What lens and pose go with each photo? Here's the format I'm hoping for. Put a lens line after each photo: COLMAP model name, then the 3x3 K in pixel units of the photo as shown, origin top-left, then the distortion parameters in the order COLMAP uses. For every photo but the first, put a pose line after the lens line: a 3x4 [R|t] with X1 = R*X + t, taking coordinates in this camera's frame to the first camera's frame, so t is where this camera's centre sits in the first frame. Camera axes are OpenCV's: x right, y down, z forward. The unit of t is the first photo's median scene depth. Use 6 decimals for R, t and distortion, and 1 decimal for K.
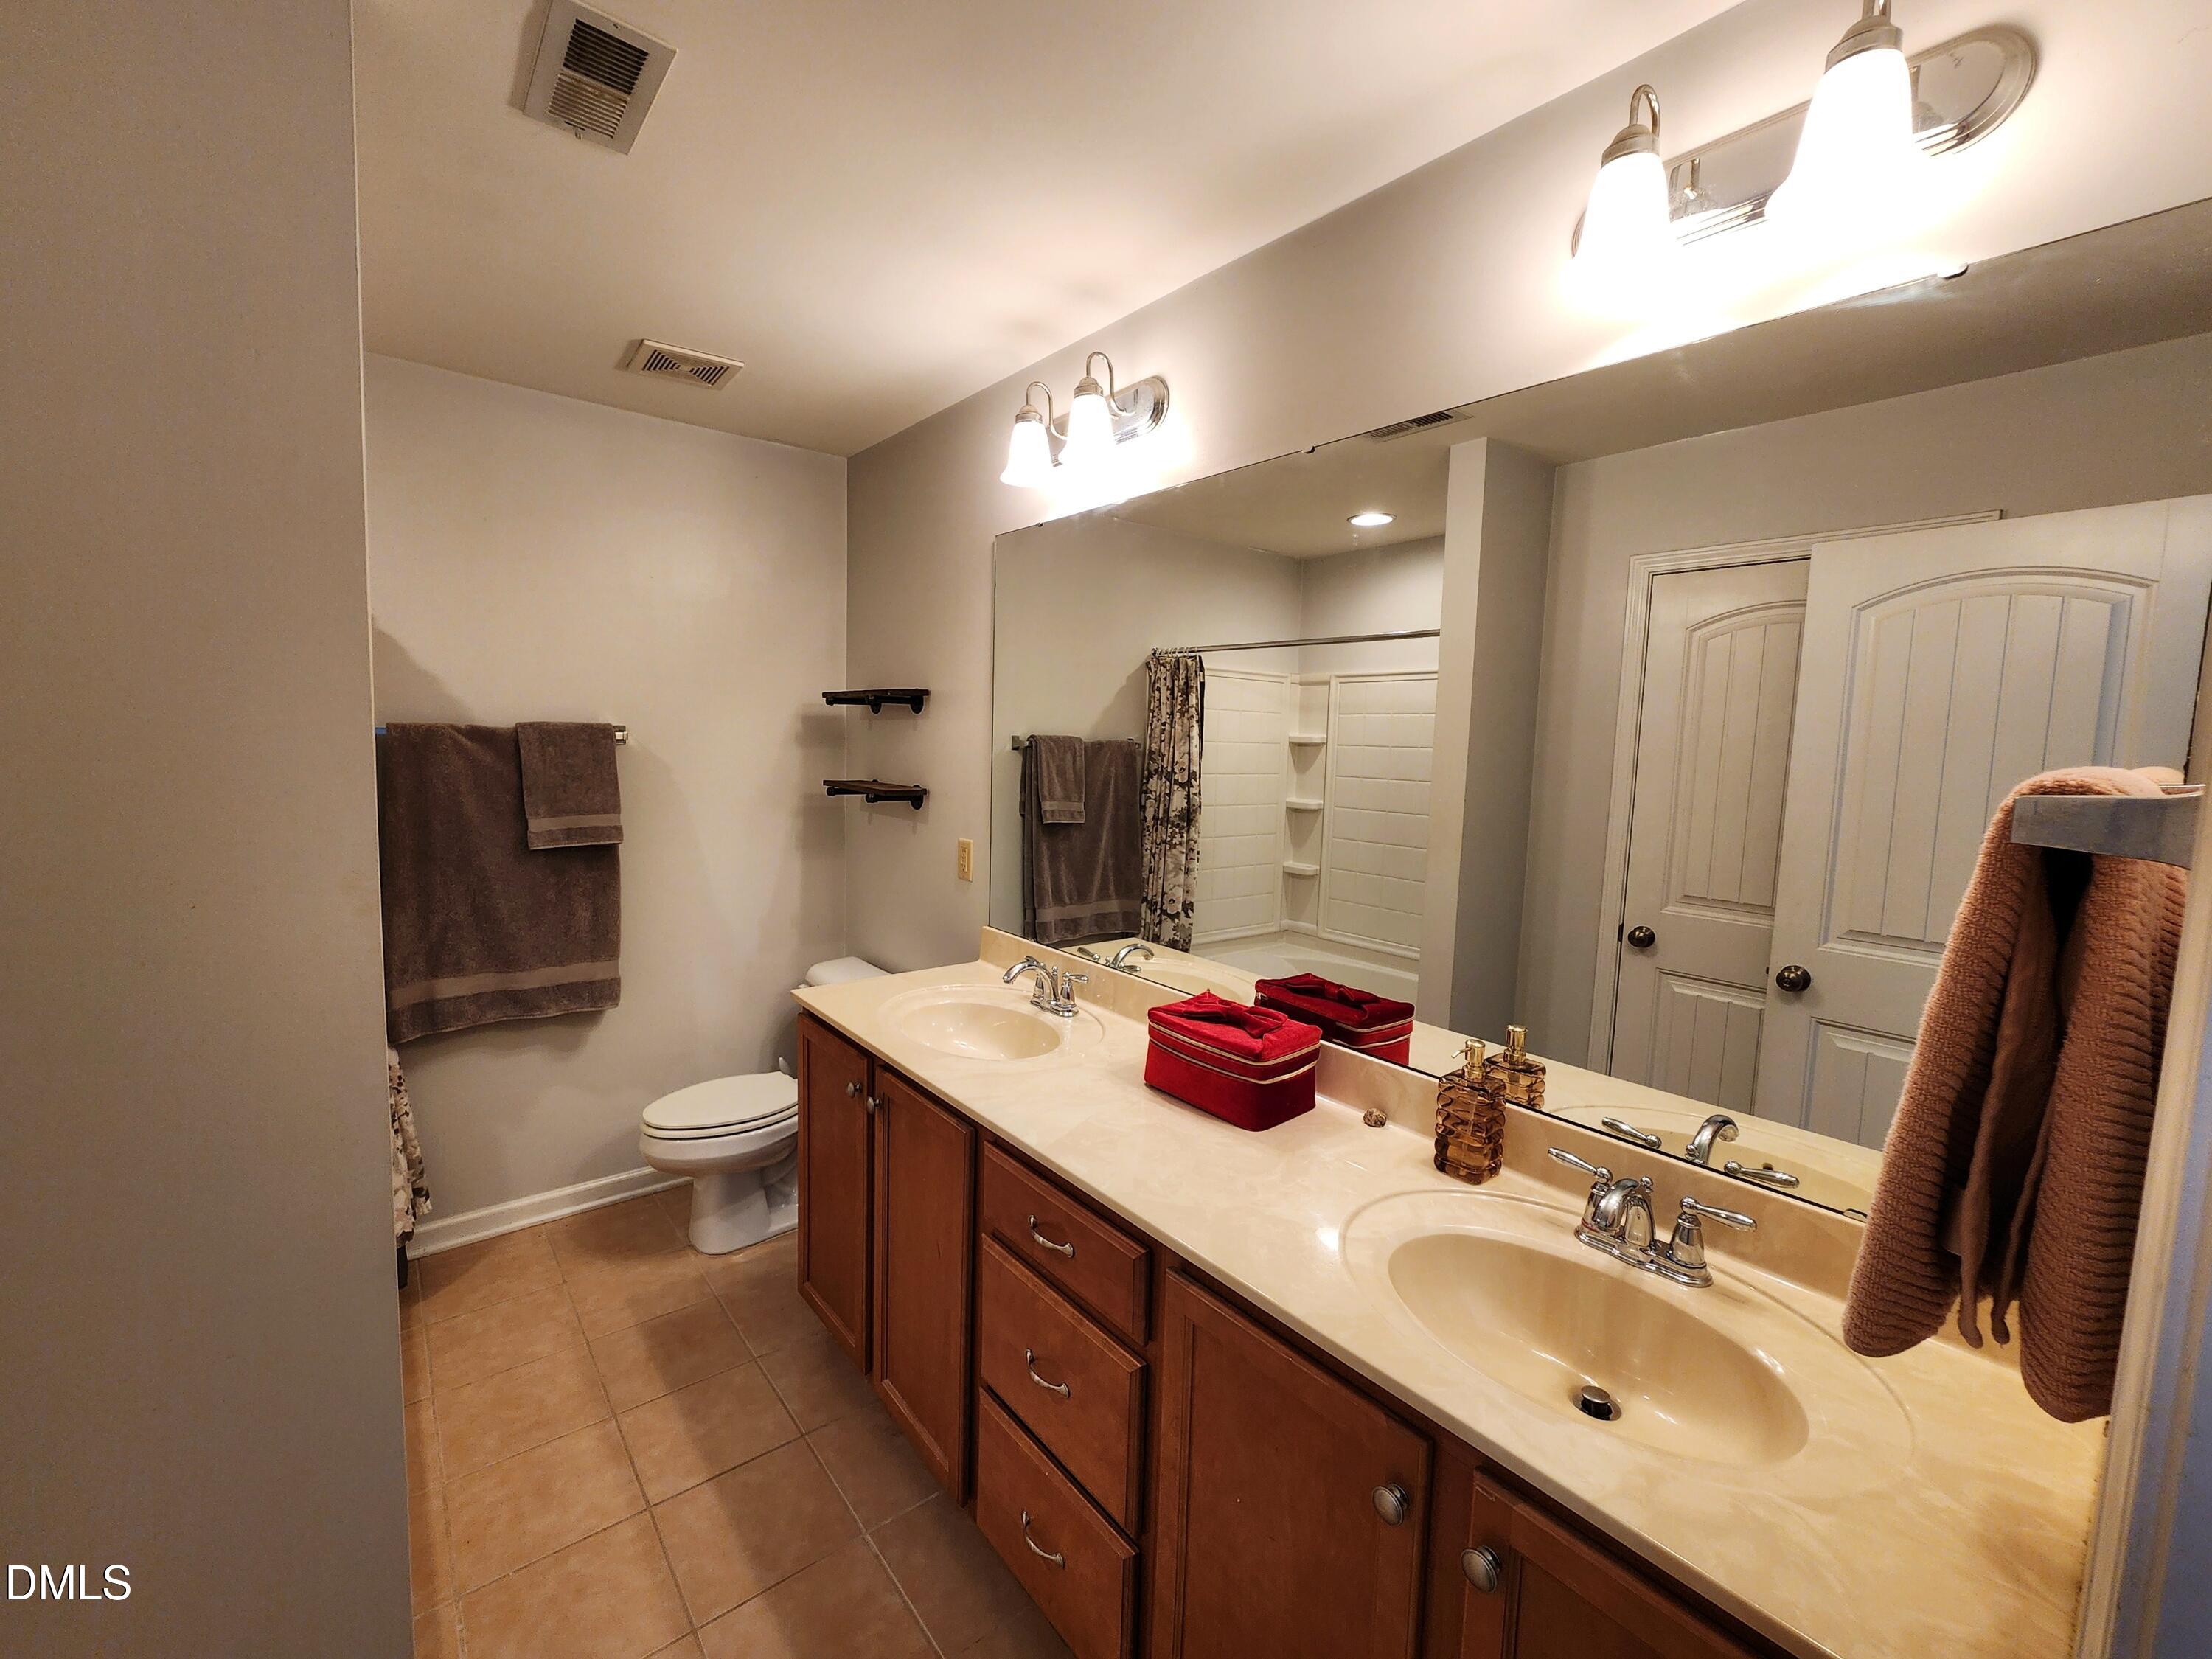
lens RADIAL K [[910.5, 0, 1103.1], [0, 910.5, 824.4], [0, 0, 1]] dist [0.001460, -0.000537]
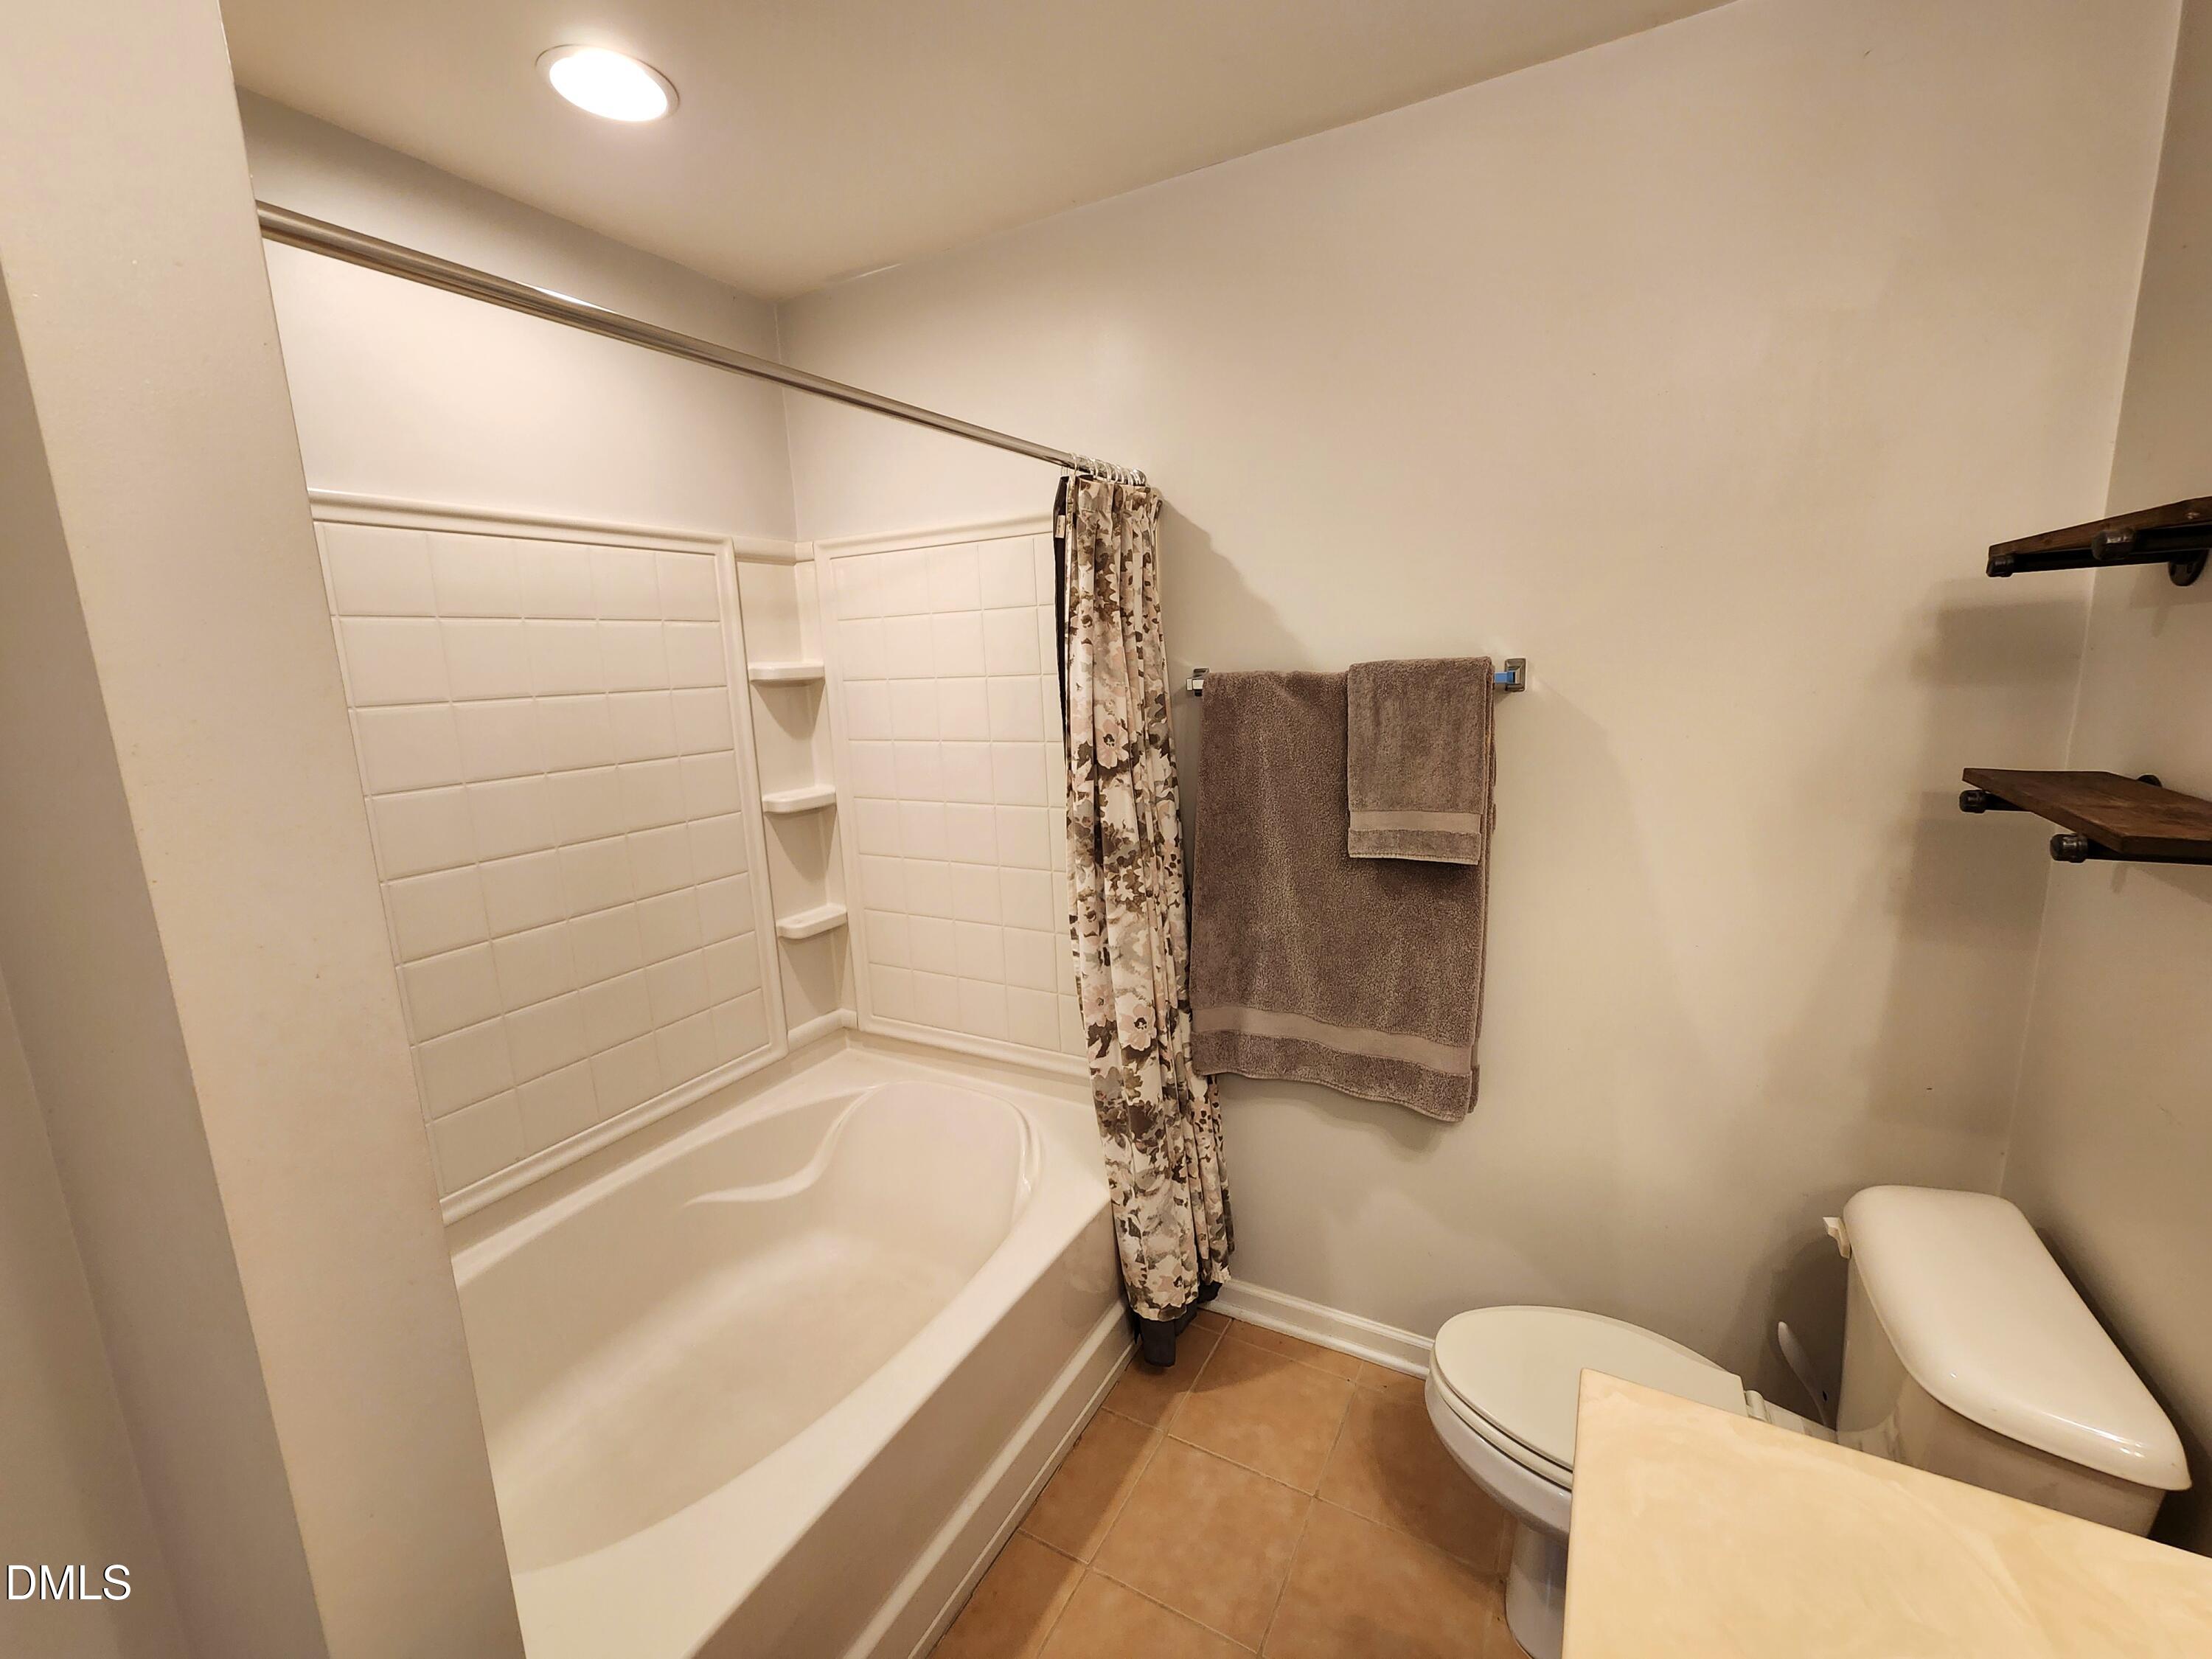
lens RADIAL K [[910.5, 0, 1104.1], [0, 910.5, 829.8], [0, 0, 1]] dist [0.001460, -0.000537]
pose [[0.357892, 0.127054, -0.925079, -0.074976], [-0.041351, 0.991884, 0.120231, -0.063458], [0.932847, -0.004777, 0.360241, 0.577703]]
